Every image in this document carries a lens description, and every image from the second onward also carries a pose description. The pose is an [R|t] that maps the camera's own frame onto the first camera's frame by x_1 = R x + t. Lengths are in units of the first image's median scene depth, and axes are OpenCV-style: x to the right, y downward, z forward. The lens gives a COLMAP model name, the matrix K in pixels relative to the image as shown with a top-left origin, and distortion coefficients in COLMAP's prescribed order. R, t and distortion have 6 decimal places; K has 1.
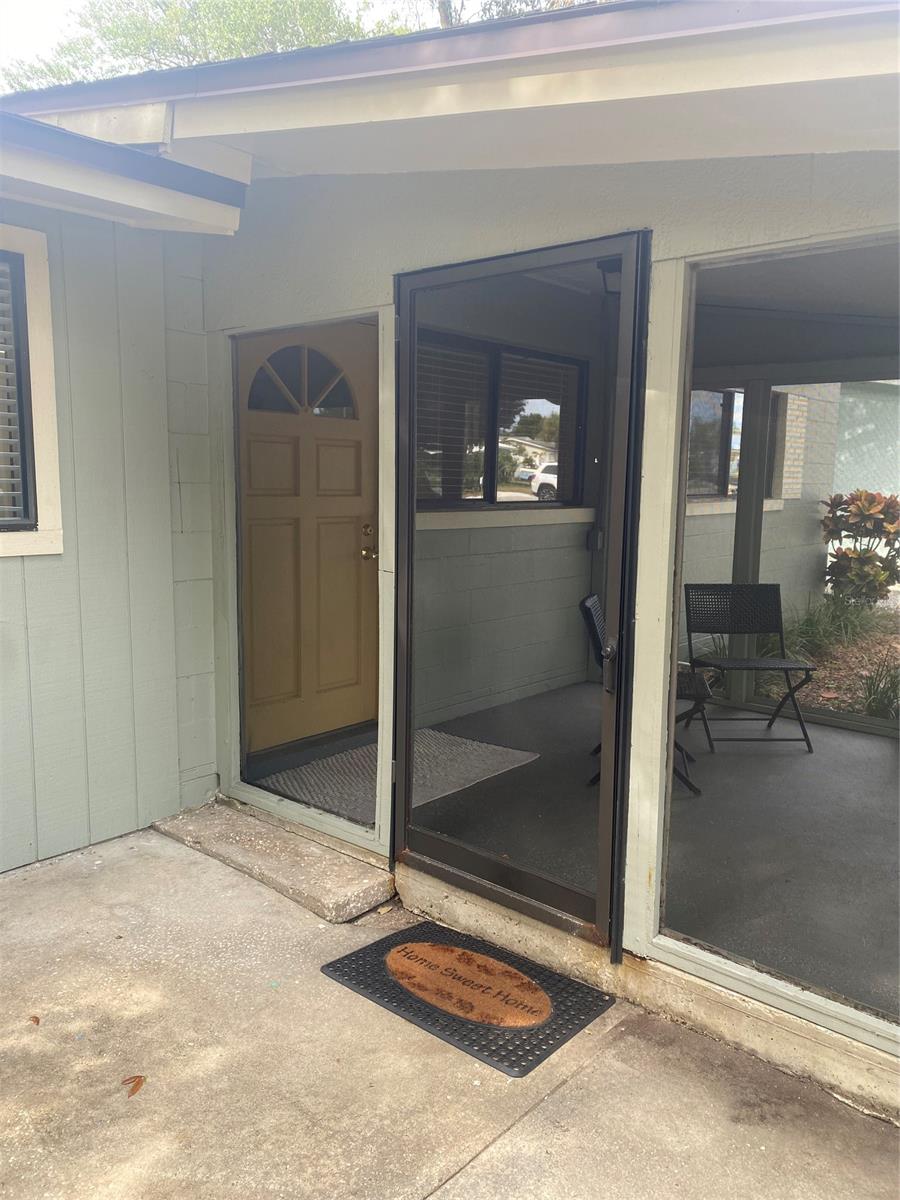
lens RADIAL K [[912.8, 0, 451.4], [0, 912.8, 597.7], [0, 0, 1]] dist [0.040610, -0.025582]
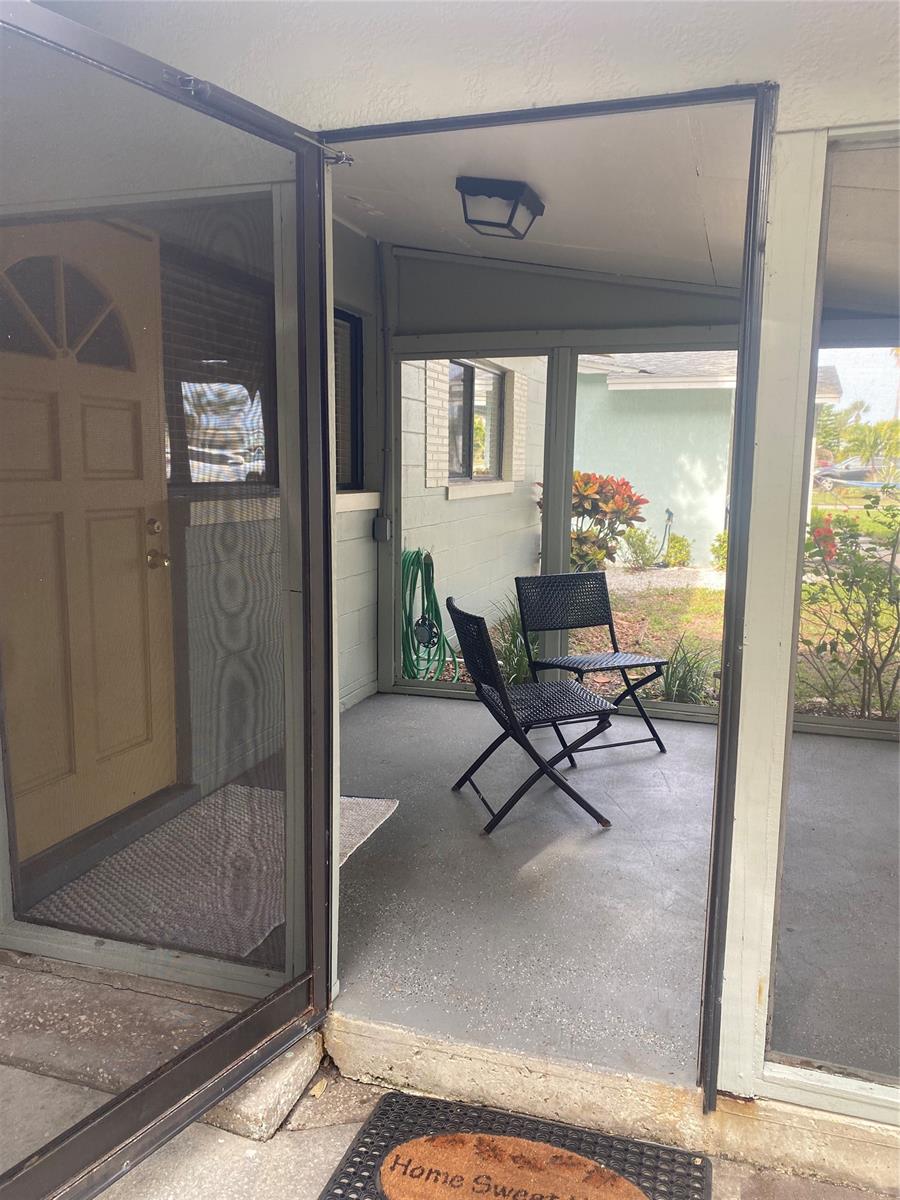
lens RADIAL K [[912.8, 0, 449.8], [0, 912.8, 604.0], [0, 0, 1]] dist [0.040610, -0.025582]
pose [[0.919899, -0.064462, 0.386821, -0.235793], [0.055250, 0.997862, 0.034900, -0.038344], [-0.388244, -0.010733, 0.921494, 0.353418]]
